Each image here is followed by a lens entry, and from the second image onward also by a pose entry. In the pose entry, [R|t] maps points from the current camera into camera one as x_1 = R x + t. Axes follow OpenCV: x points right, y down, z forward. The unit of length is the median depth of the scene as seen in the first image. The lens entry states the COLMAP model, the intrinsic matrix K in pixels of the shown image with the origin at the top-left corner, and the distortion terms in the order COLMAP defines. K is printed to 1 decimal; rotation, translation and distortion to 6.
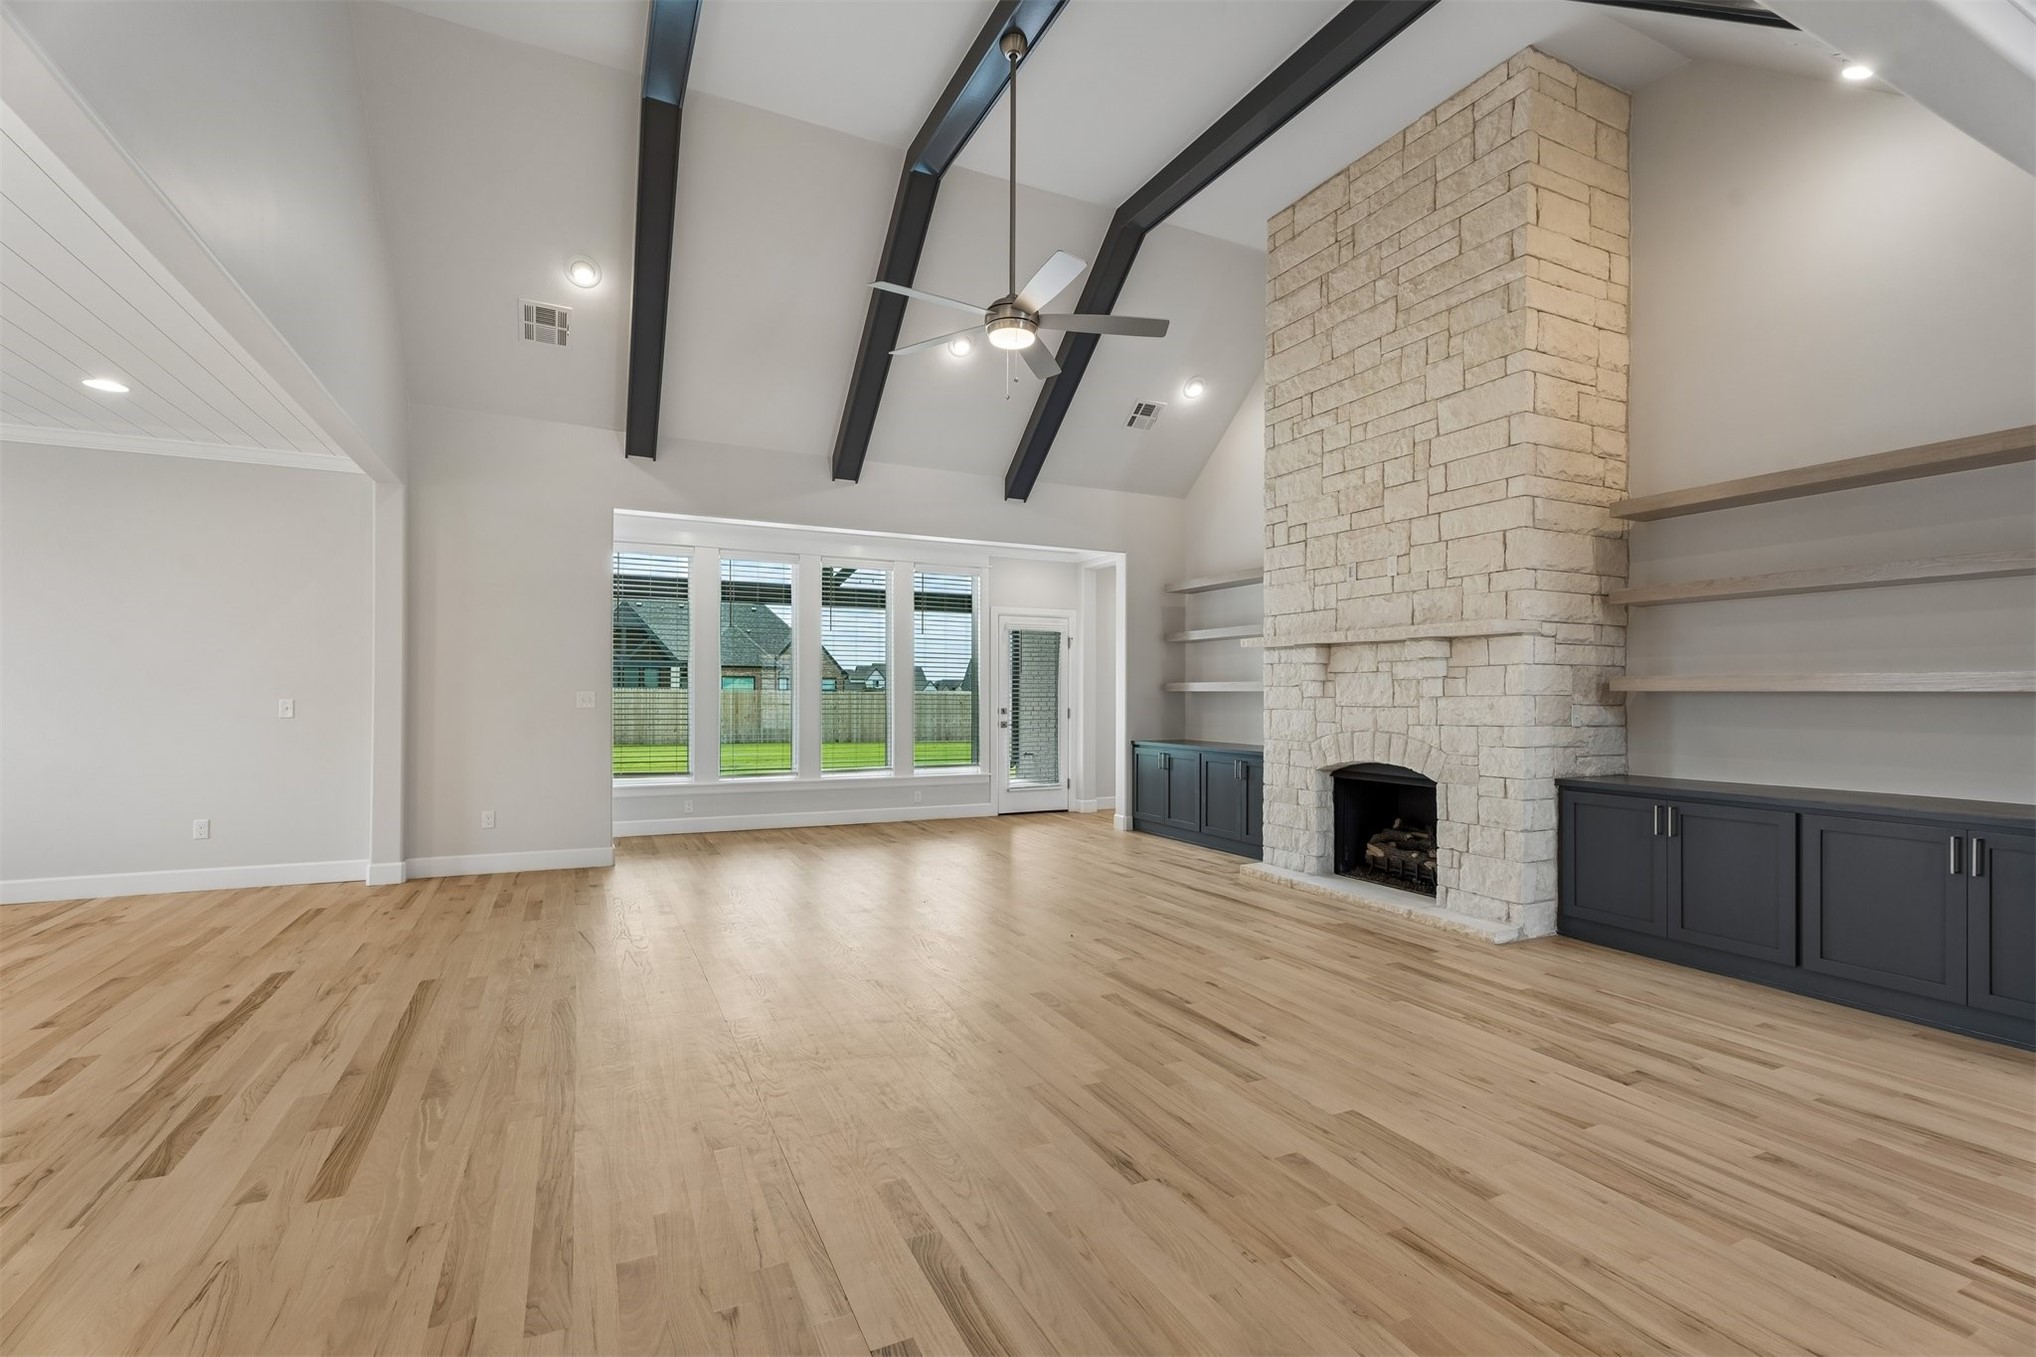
lens RADIAL K [[909.5, 0, 1014.0], [0, 909.5, 701.8], [0, 0, 1]] dist [-0.012212, 0.009895]
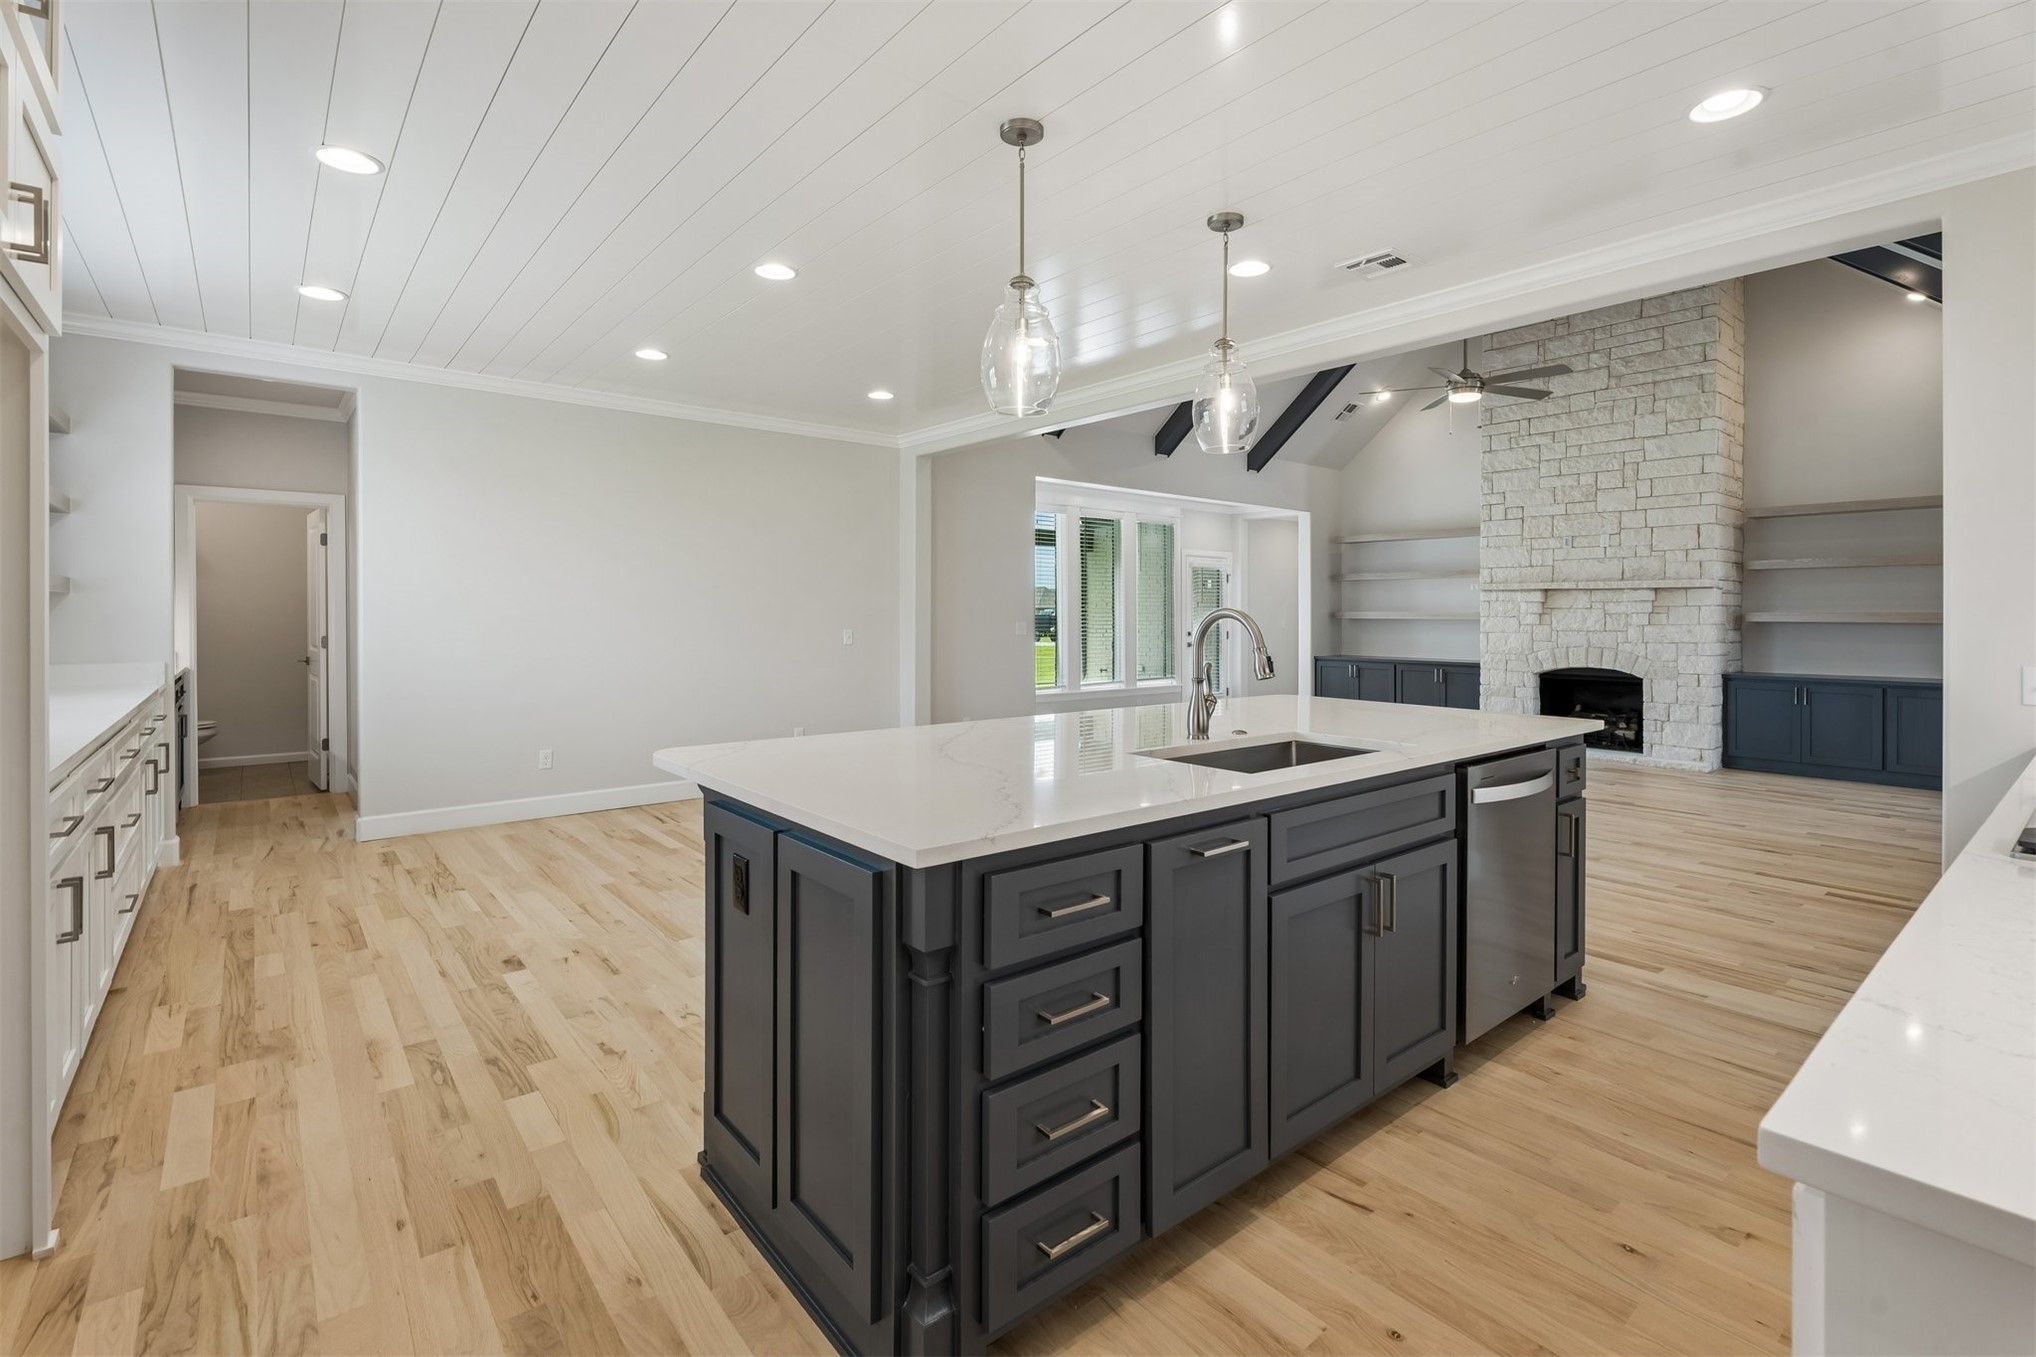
lens RADIAL K [[934.1, 0, 1020.4], [0, 934.1, 628.1], [0, 0, 1]] dist [-0.000613, 0.000119]
pose [[0.971360, -0.005032, 0.237559, -0.934602], [0.002905, 0.999953, 0.009302, -0.017594], [-0.237595, -0.008345, 0.971329, -0.315735]]
